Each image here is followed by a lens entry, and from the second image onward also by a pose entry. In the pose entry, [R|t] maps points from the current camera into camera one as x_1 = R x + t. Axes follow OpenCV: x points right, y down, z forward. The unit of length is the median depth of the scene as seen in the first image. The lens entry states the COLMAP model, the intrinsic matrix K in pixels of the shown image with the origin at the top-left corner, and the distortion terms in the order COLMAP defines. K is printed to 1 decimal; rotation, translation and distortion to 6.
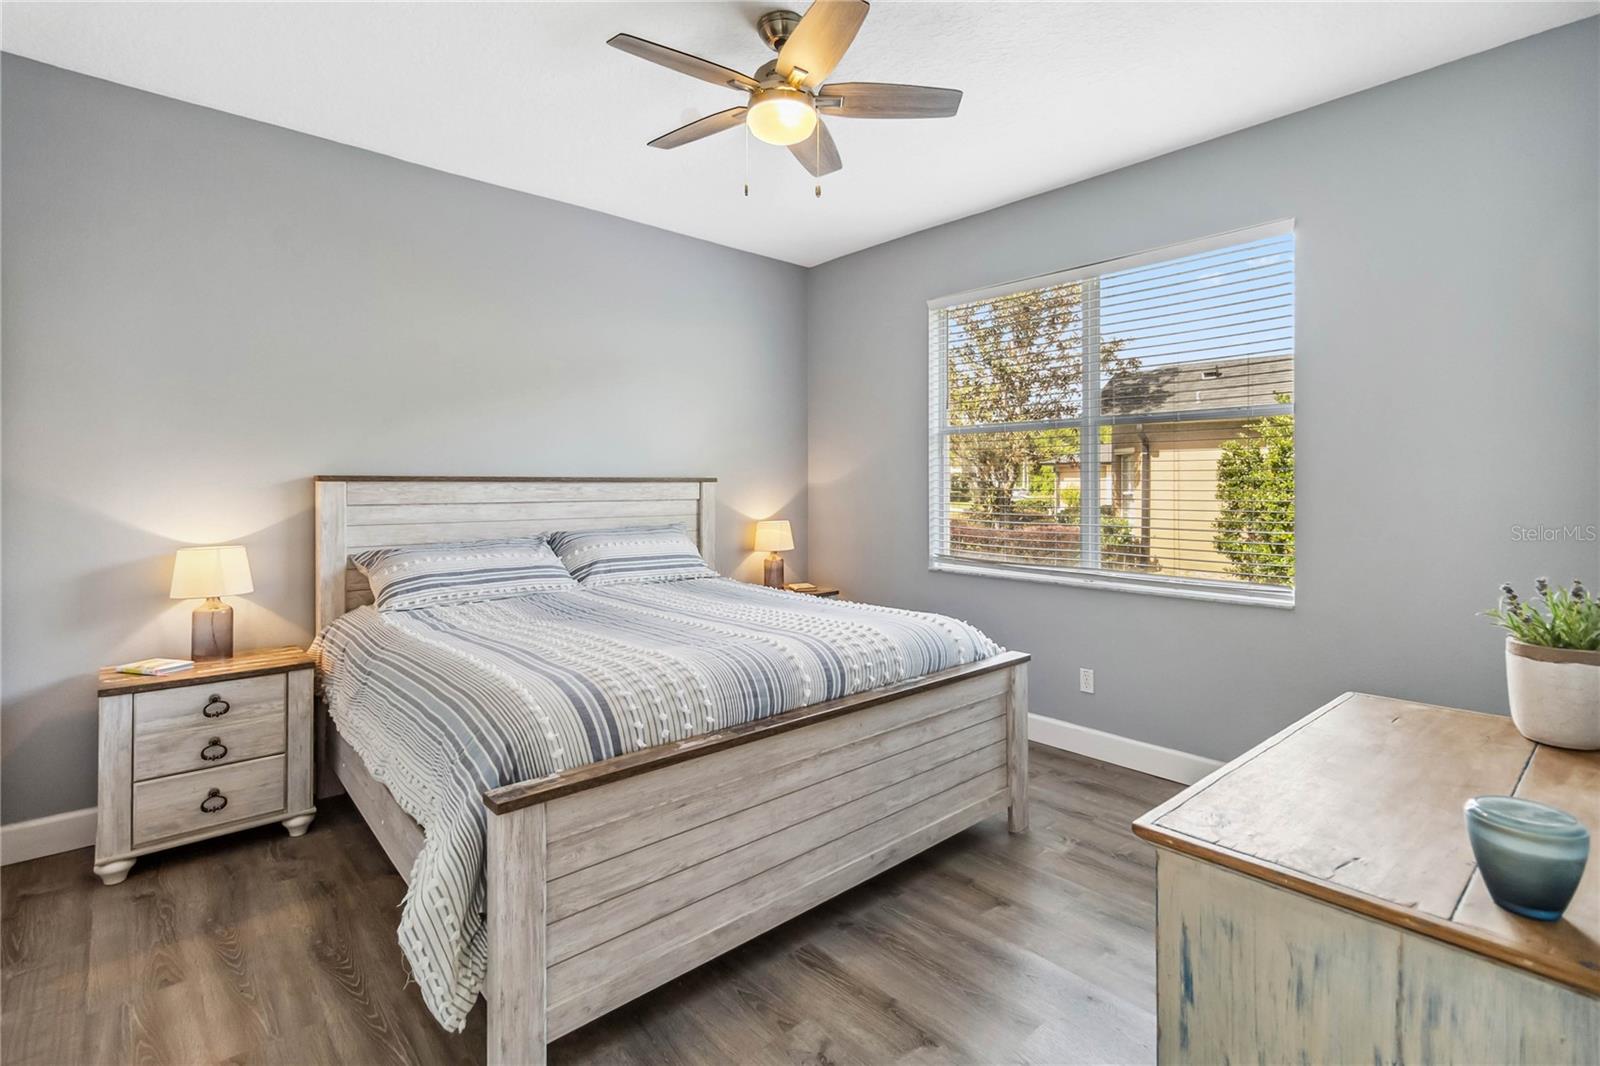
lens RADIAL K [[751.6, 0, 798.3], [0, 751.6, 478.3], [0, 0, 1]] dist [0.000436, 0.000140]
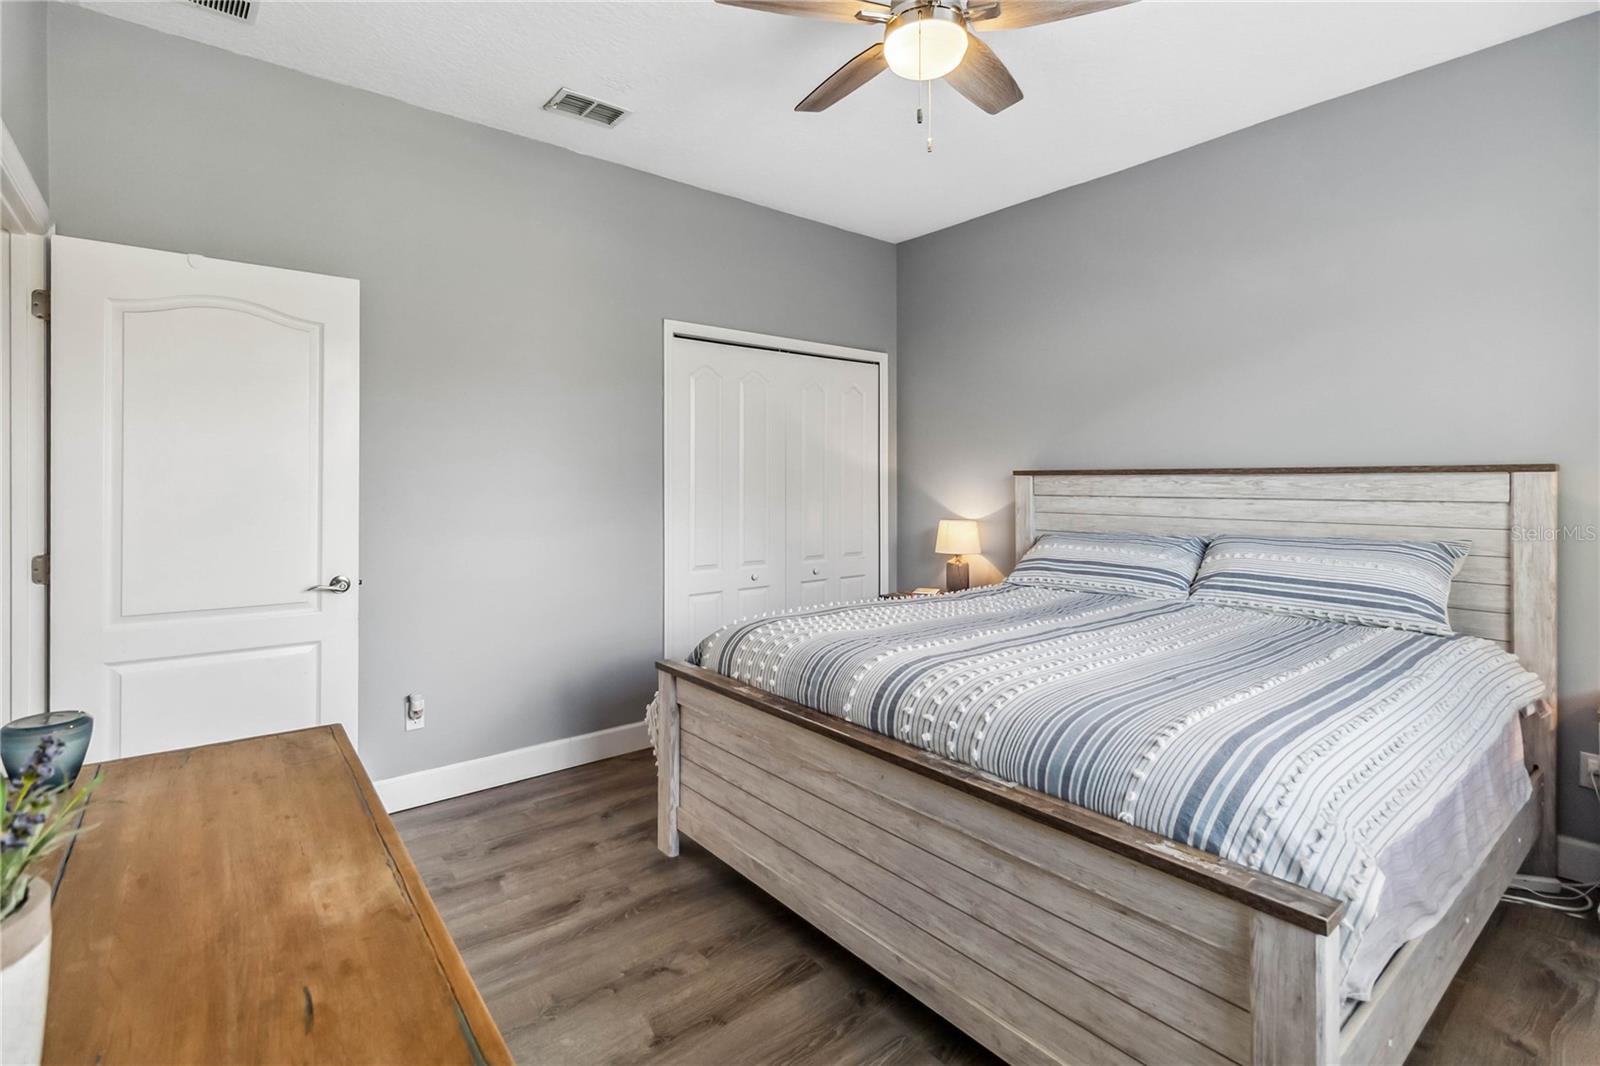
lens RADIAL K [[751.6, 0, 798.3], [0, 751.6, 478.3], [0, 0, 1]] dist [0.000436, 0.000140]
pose [[-0.047987, -0.002852, -0.998844, 0.647284], [0.009728, 0.999947, -0.003323, 0.009250], [0.998801, -0.009876, -0.047957, 0.695922]]
